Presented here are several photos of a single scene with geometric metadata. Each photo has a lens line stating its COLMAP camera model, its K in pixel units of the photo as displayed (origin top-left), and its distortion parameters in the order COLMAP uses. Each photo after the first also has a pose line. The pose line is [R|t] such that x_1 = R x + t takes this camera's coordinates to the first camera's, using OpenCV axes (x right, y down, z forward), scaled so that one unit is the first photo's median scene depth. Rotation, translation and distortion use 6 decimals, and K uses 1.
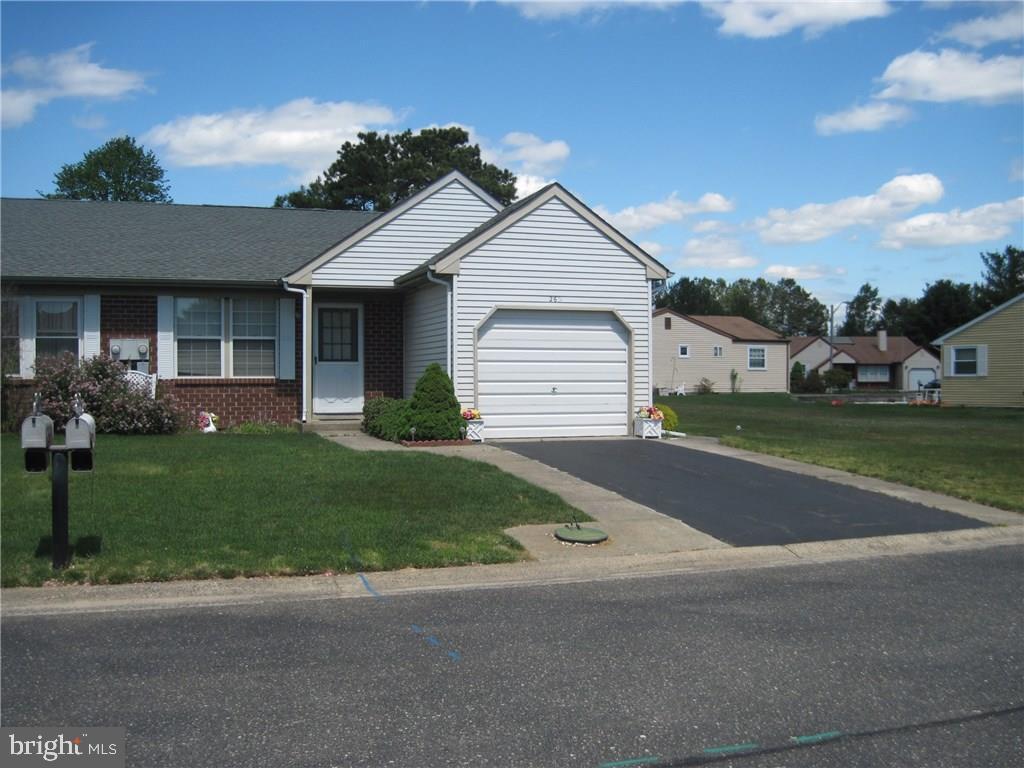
lens RADIAL K [[1049.0, 0, 512.0], [0, 1049.0, 384.0], [0, 0, 1]] dist [-0.121452, 0.048947]
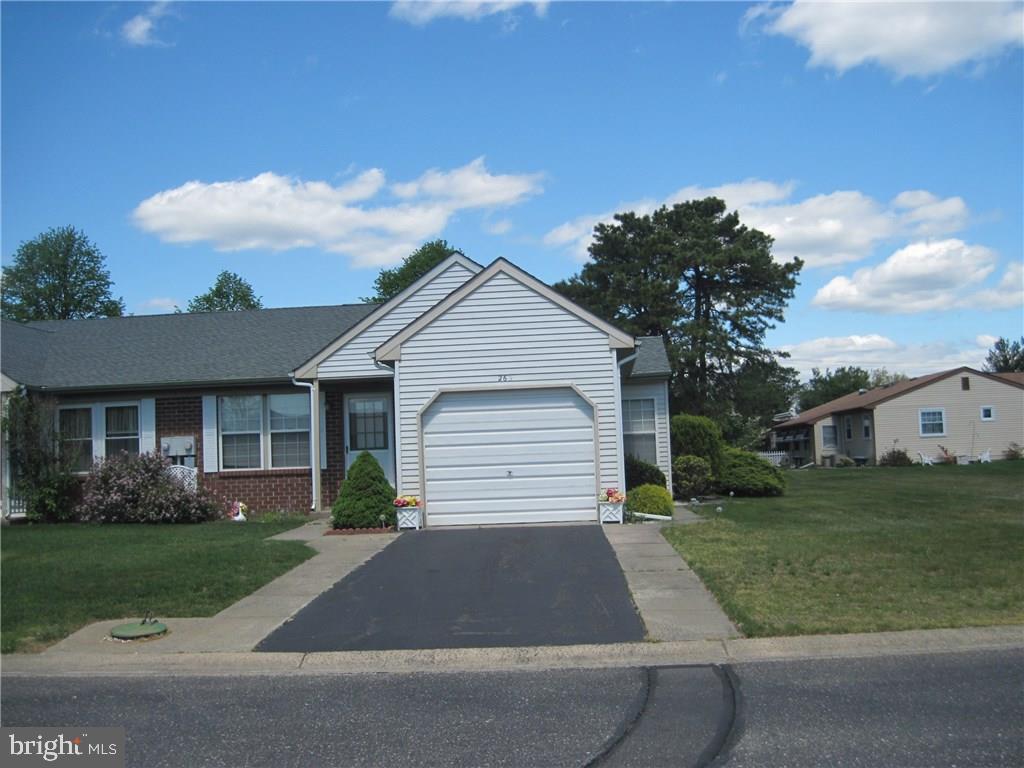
lens RADIAL K [[1049.0, 0, 512.0], [0, 1049.0, 384.0], [0, 0, 1]] dist [-0.121452, 0.048947]
pose [[0.919456, -0.062329, -0.388222, 0.391573], [0.033391, 0.996167, -0.080851, 0.001784], [0.391773, 0.061376, 0.918012, 0.118050]]
